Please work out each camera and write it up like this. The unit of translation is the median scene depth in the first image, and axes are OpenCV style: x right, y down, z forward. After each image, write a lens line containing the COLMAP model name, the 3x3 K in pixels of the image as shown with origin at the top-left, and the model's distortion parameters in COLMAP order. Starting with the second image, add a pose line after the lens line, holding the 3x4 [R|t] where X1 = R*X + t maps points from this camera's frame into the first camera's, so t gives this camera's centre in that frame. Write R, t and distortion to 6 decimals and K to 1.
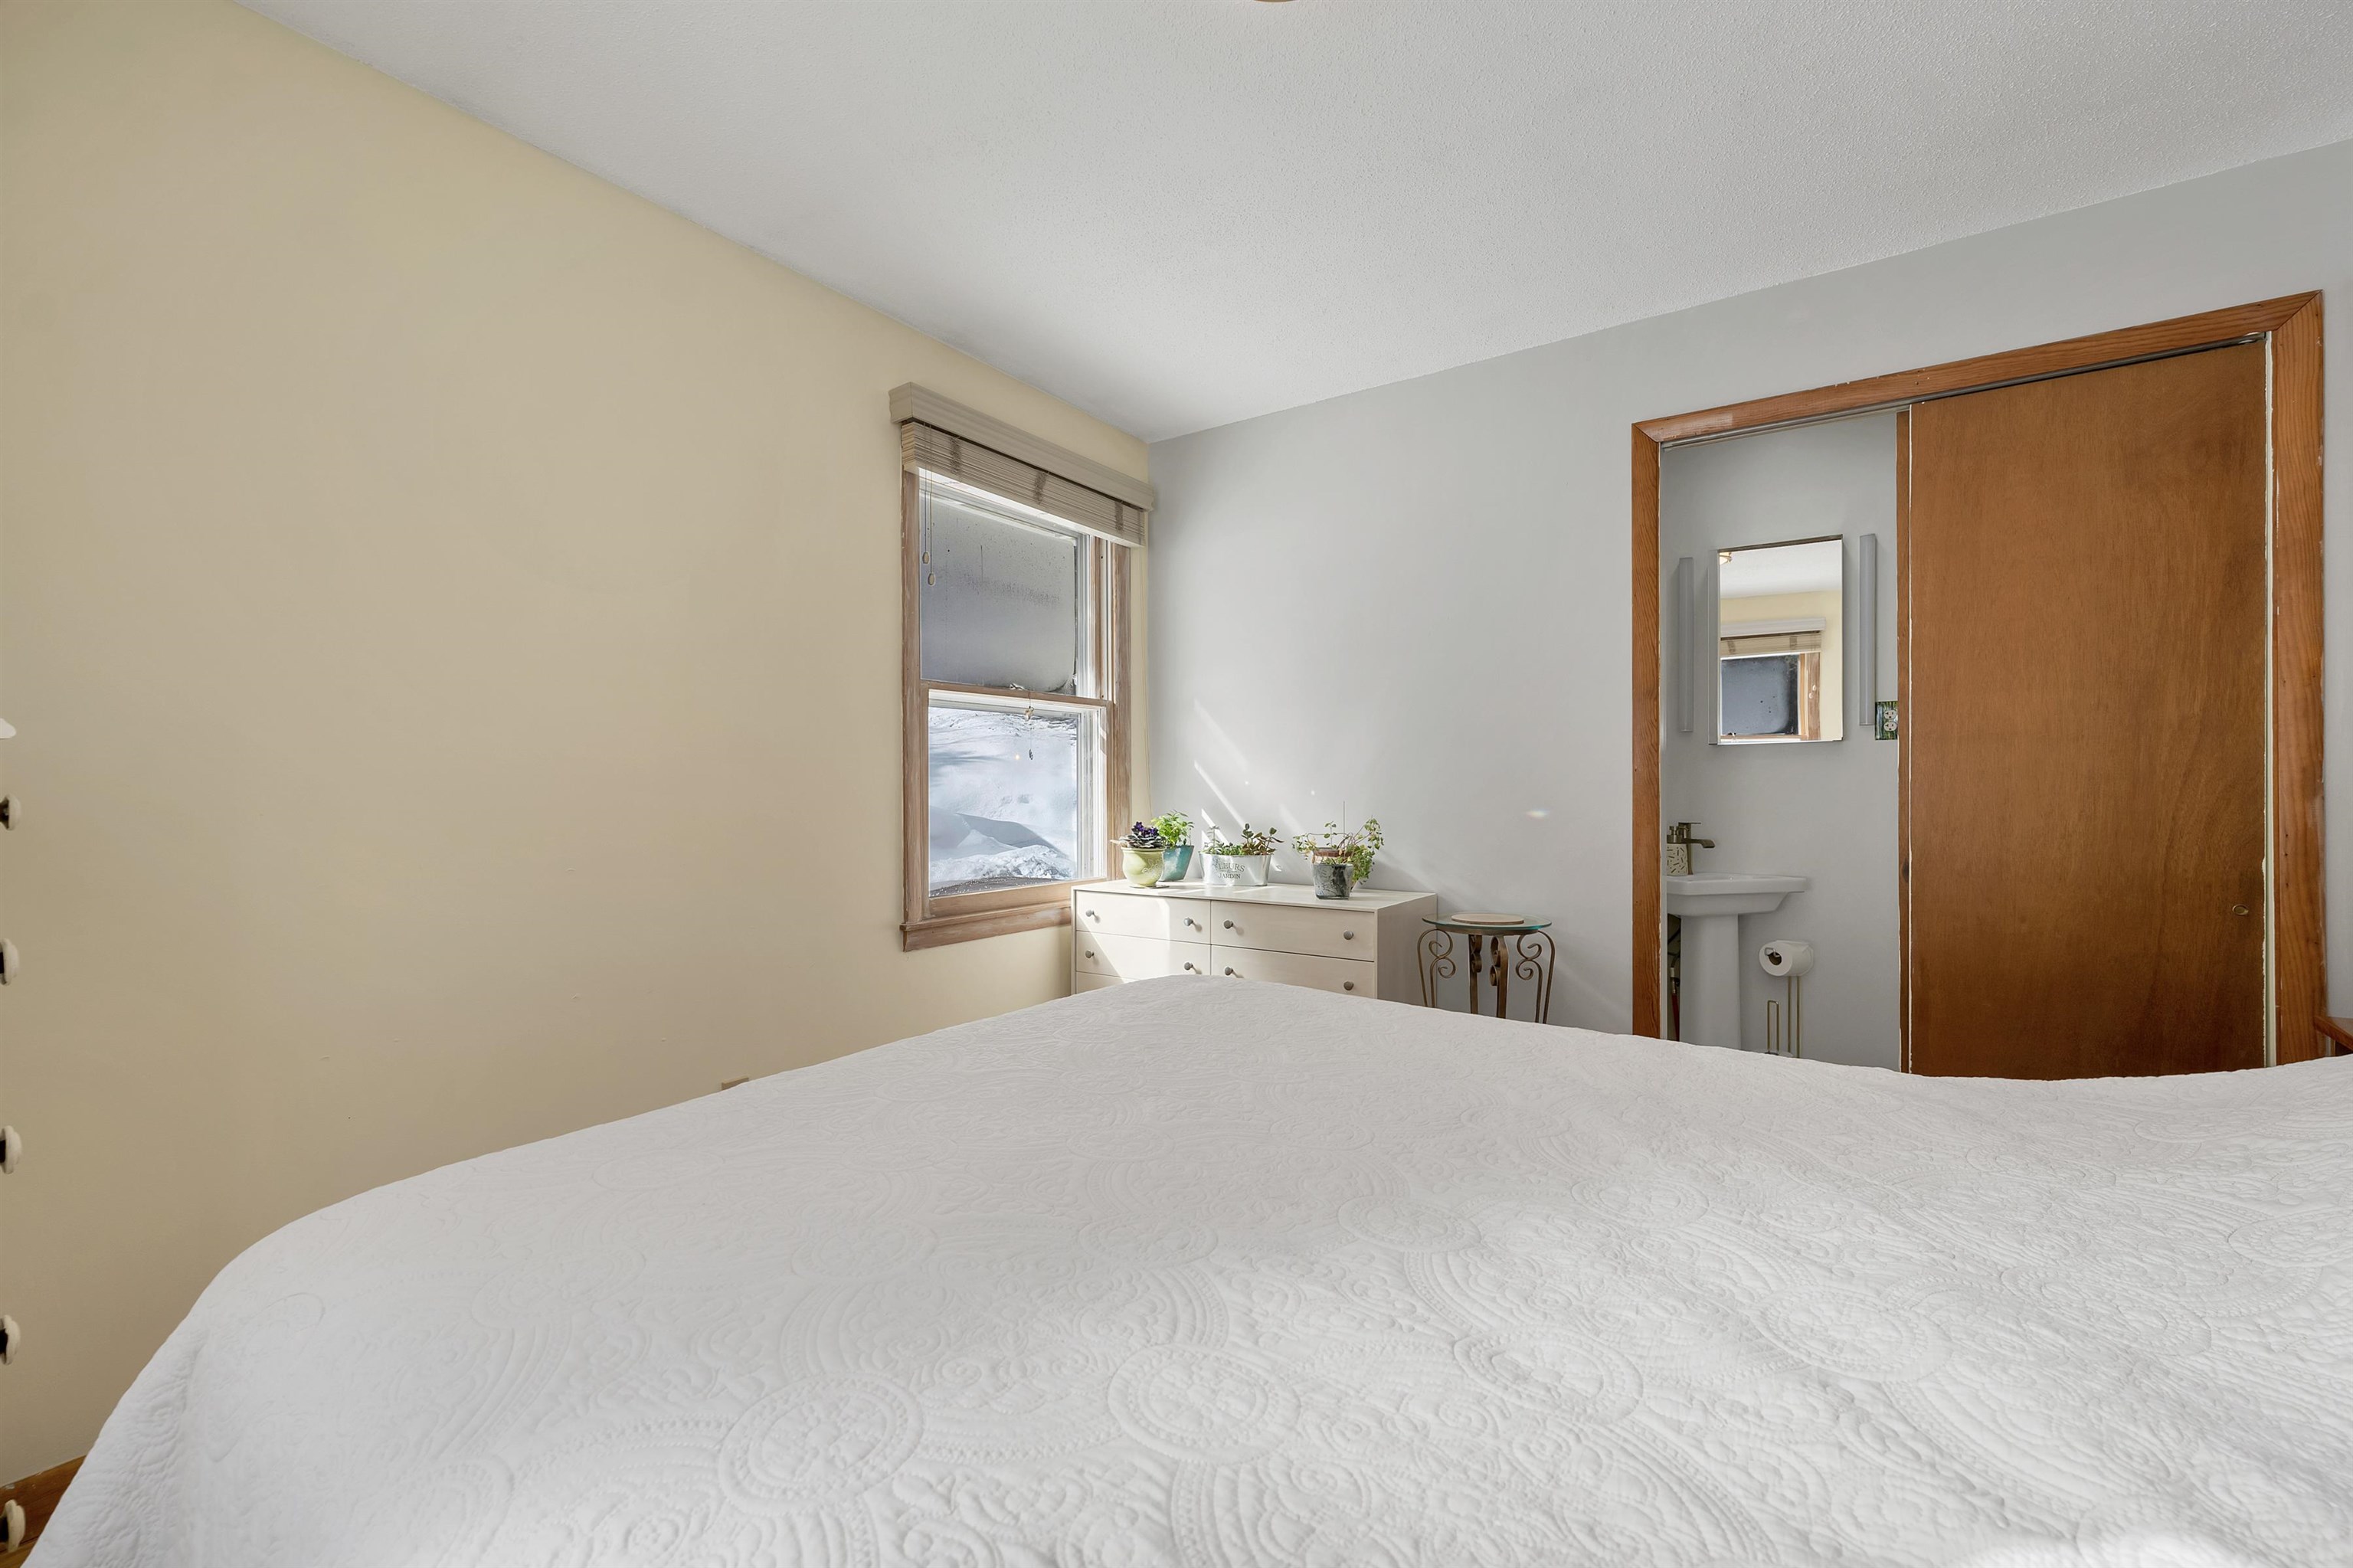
lens RADIAL K [[978.3, 0, 1180.8], [0, 978.3, 826.5], [0, 0, 1]] dist [0.002542, -0.000326]
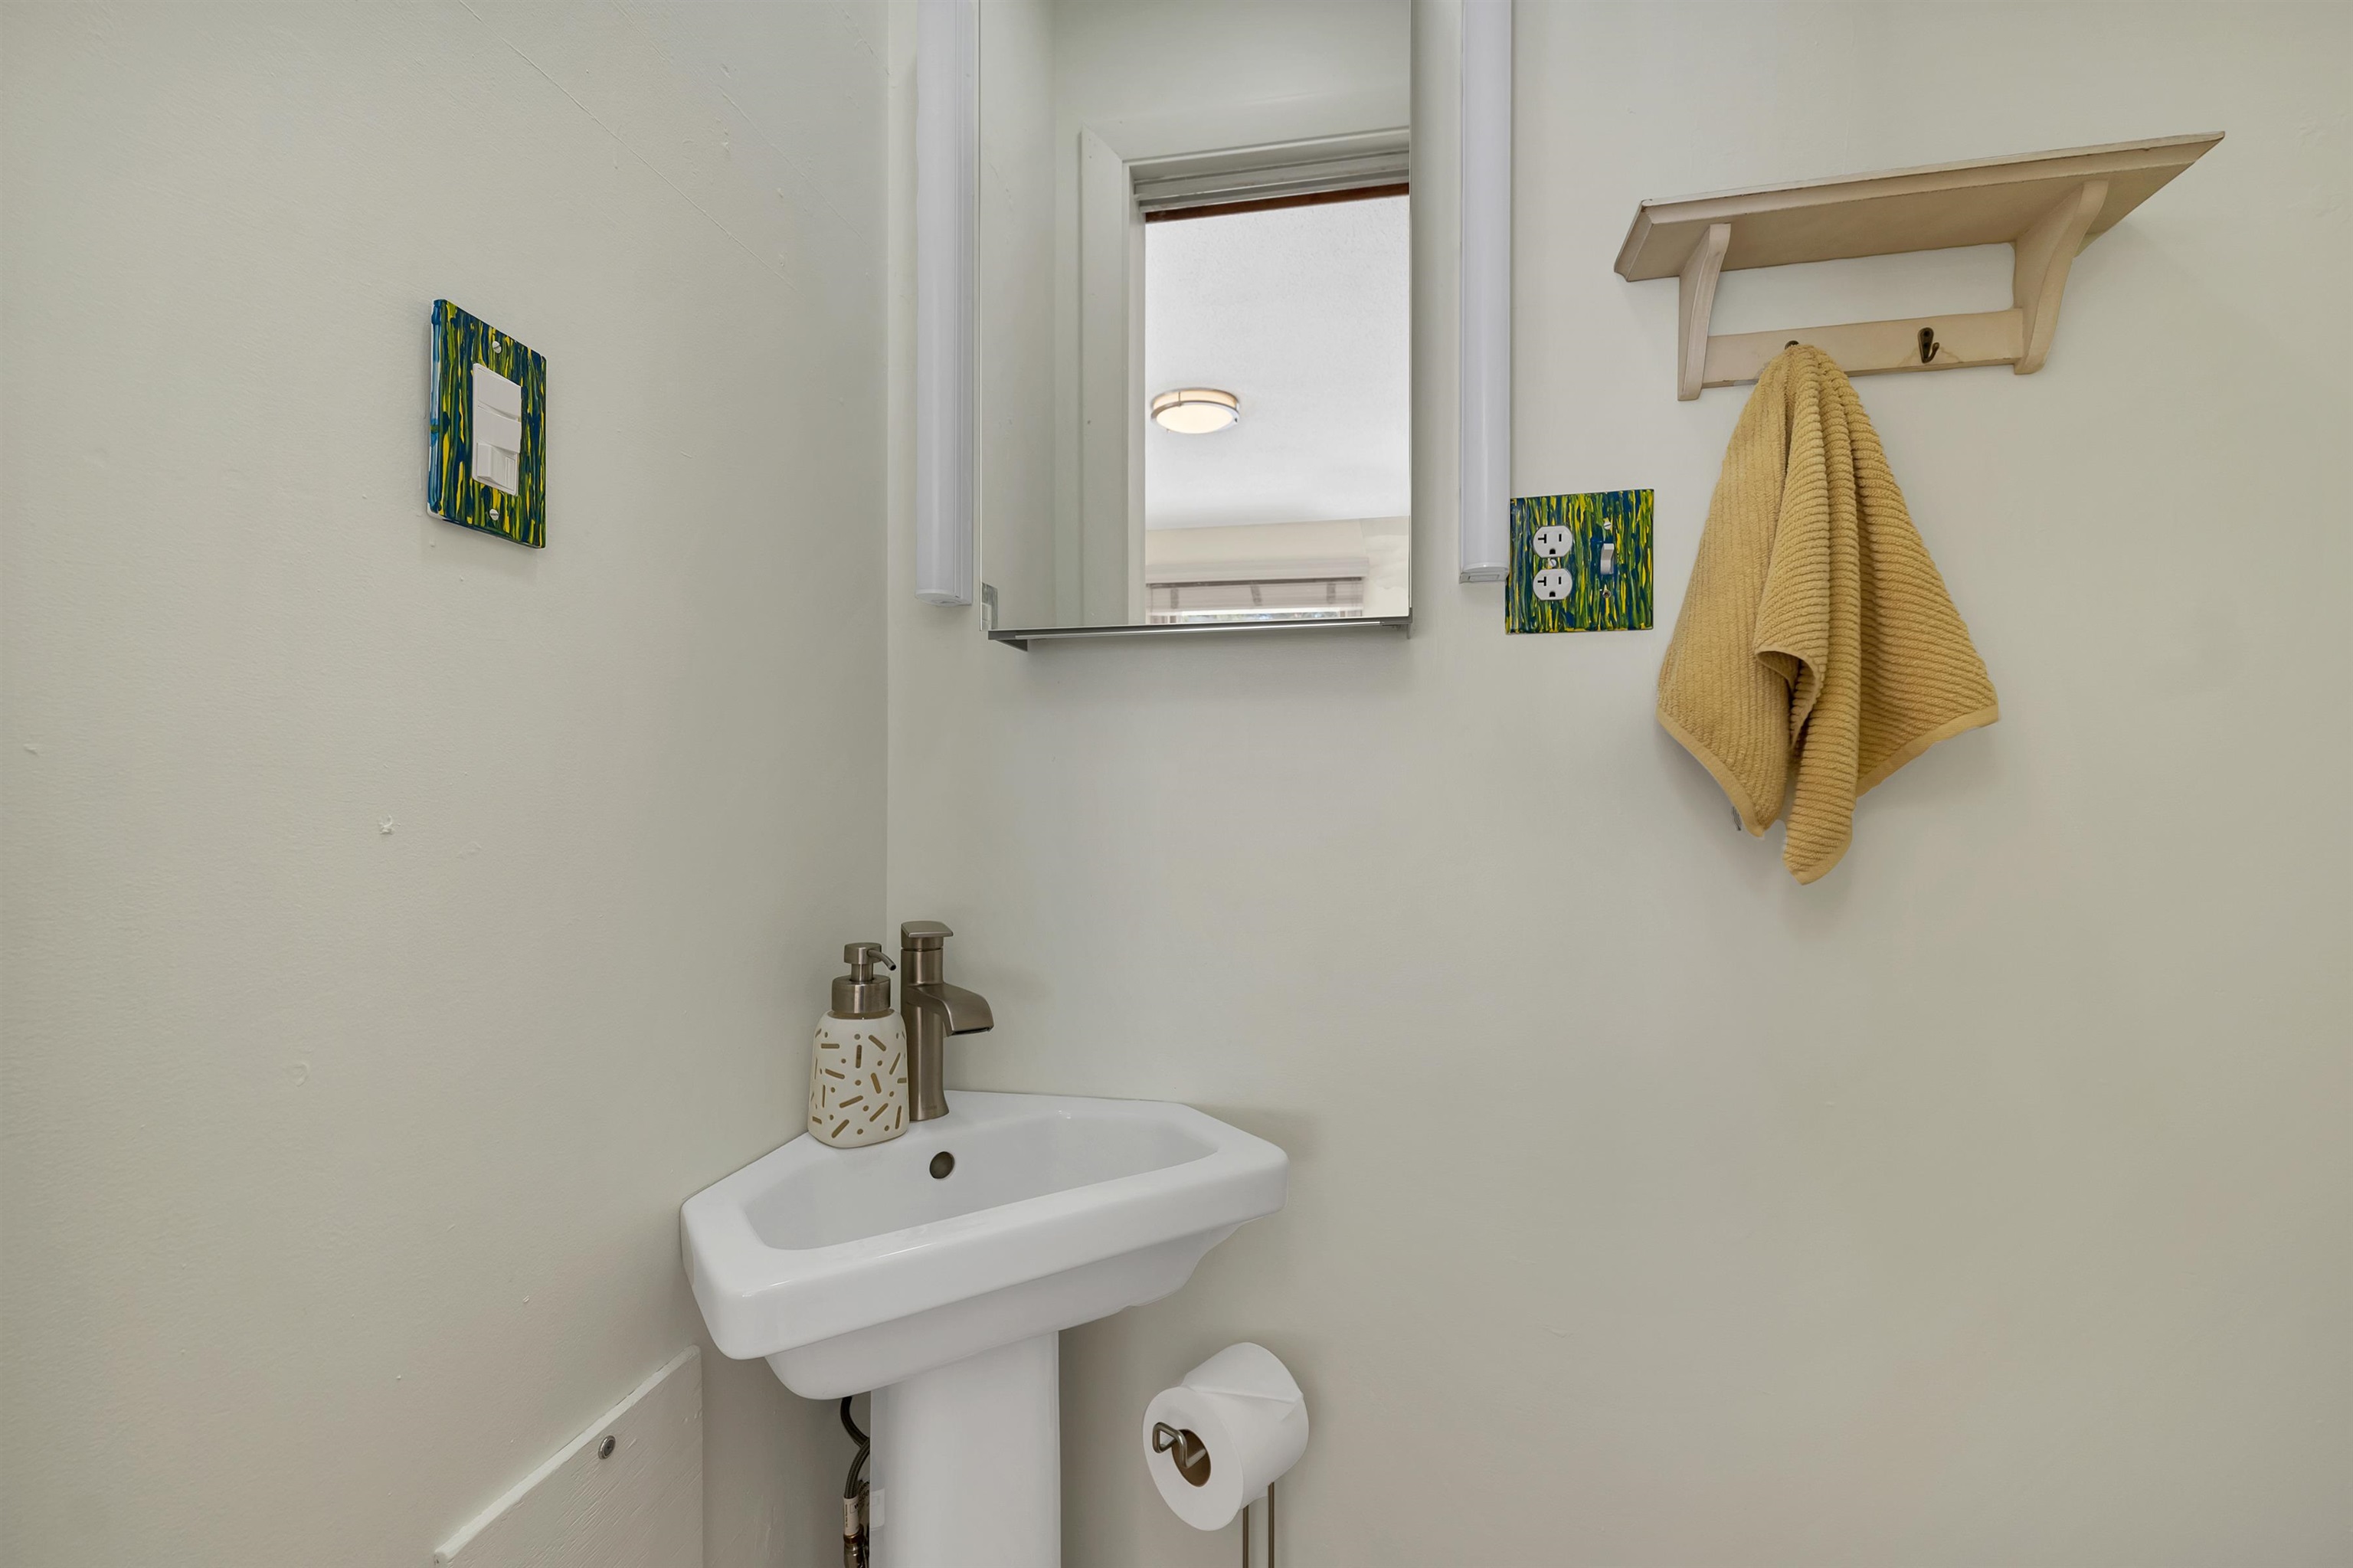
lens RADIAL K [[978.3, 0, 1180.8], [0, 978.3, 826.5], [0, 0, 1]] dist [0.002542, -0.000326]
pose [[0.924979, -0.007891, 0.379937, 0.482049], [0.006637, 0.999967, 0.004609, -0.036328], [-0.379961, -0.001742, 0.925001, 0.728339]]
